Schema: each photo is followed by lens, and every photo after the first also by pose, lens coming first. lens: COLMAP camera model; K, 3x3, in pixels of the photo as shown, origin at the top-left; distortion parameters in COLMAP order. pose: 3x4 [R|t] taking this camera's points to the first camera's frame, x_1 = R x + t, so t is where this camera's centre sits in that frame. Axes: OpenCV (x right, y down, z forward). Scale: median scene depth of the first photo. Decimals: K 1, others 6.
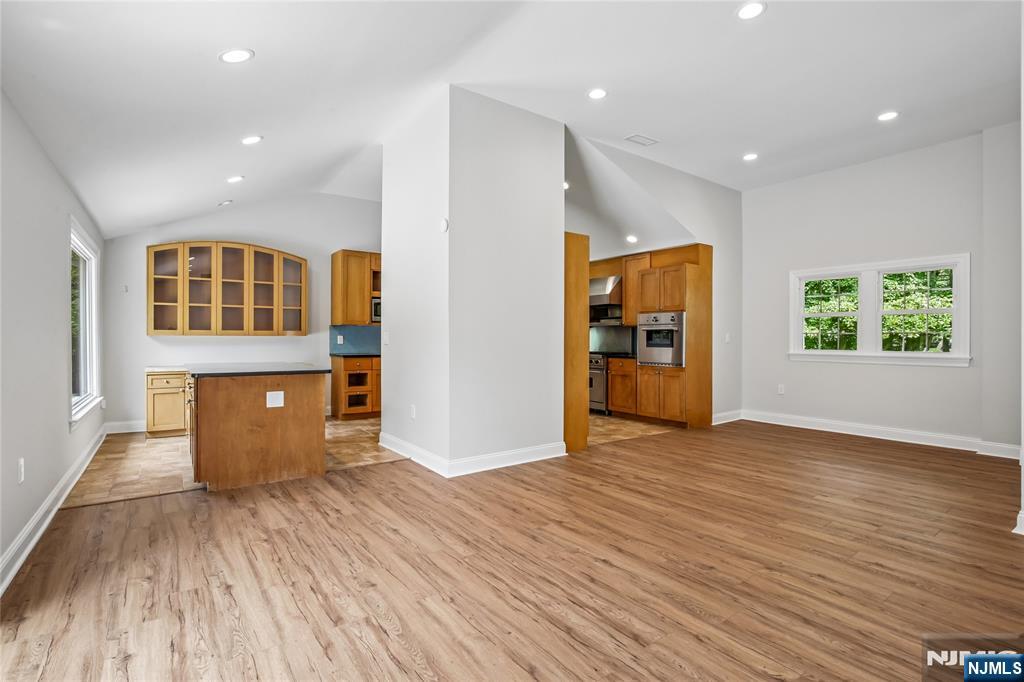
lens RADIAL K [[478.8, 0, 519.4], [0, 478.8, 350.2], [0, 0, 1]] dist [-0.018252, 0.001911]
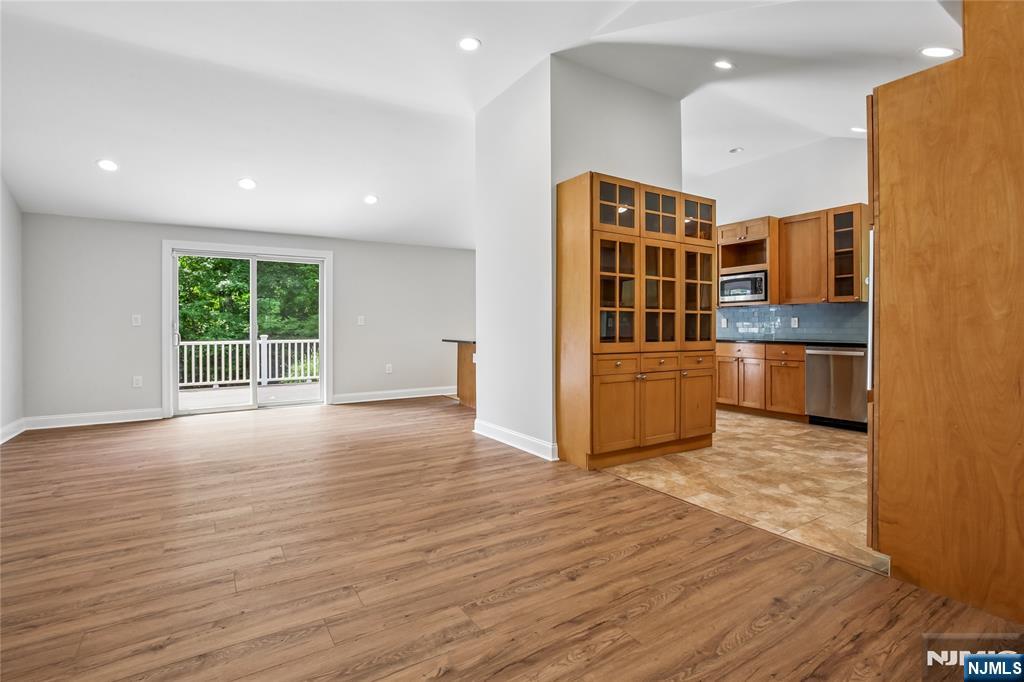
lens RADIAL K [[478.8, 0, 504.5], [0, 478.8, 321.4], [0, 0, 1]] dist [-0.018252, 0.001911]
pose [[-0.078426, -0.019361, -0.996732, 1.234825], [-0.018048, 0.999675, -0.017998, -0.000009], [0.996757, 0.016578, -0.078750, 1.327720]]
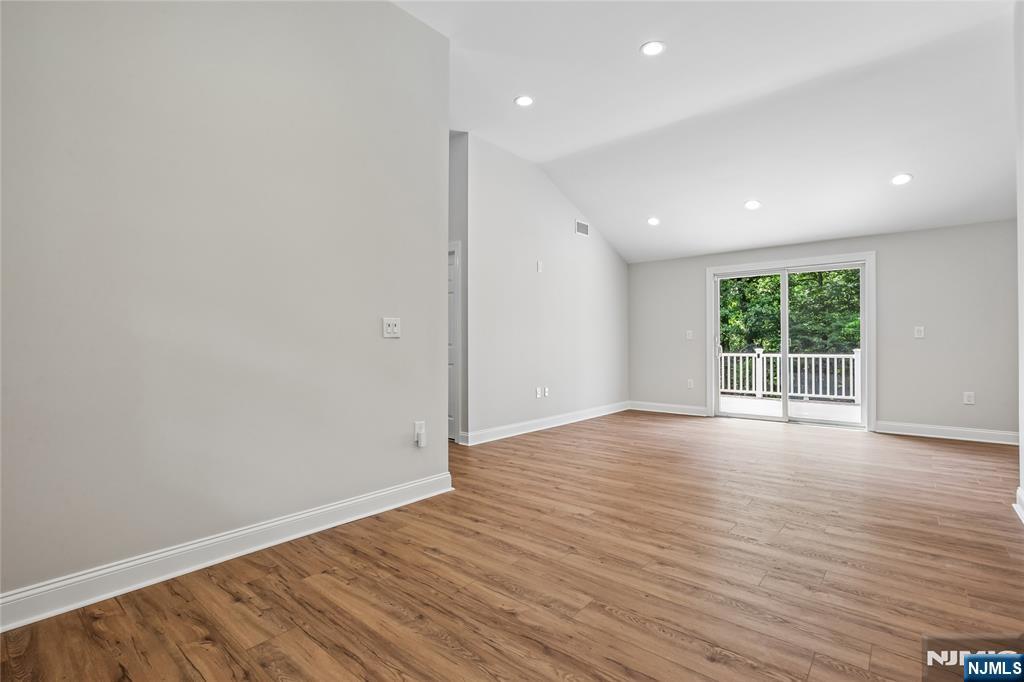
lens RADIAL K [[478.8, 0, 515.2], [0, 478.8, 338.9], [0, 0, 1]] dist [-0.018252, 0.001911]
pose [[-0.971726, -0.007967, -0.235976, 0.943262], [-0.011203, 0.999861, 0.012374, -0.010884], [0.235845, 0.014668, -0.971680, 1.758899]]
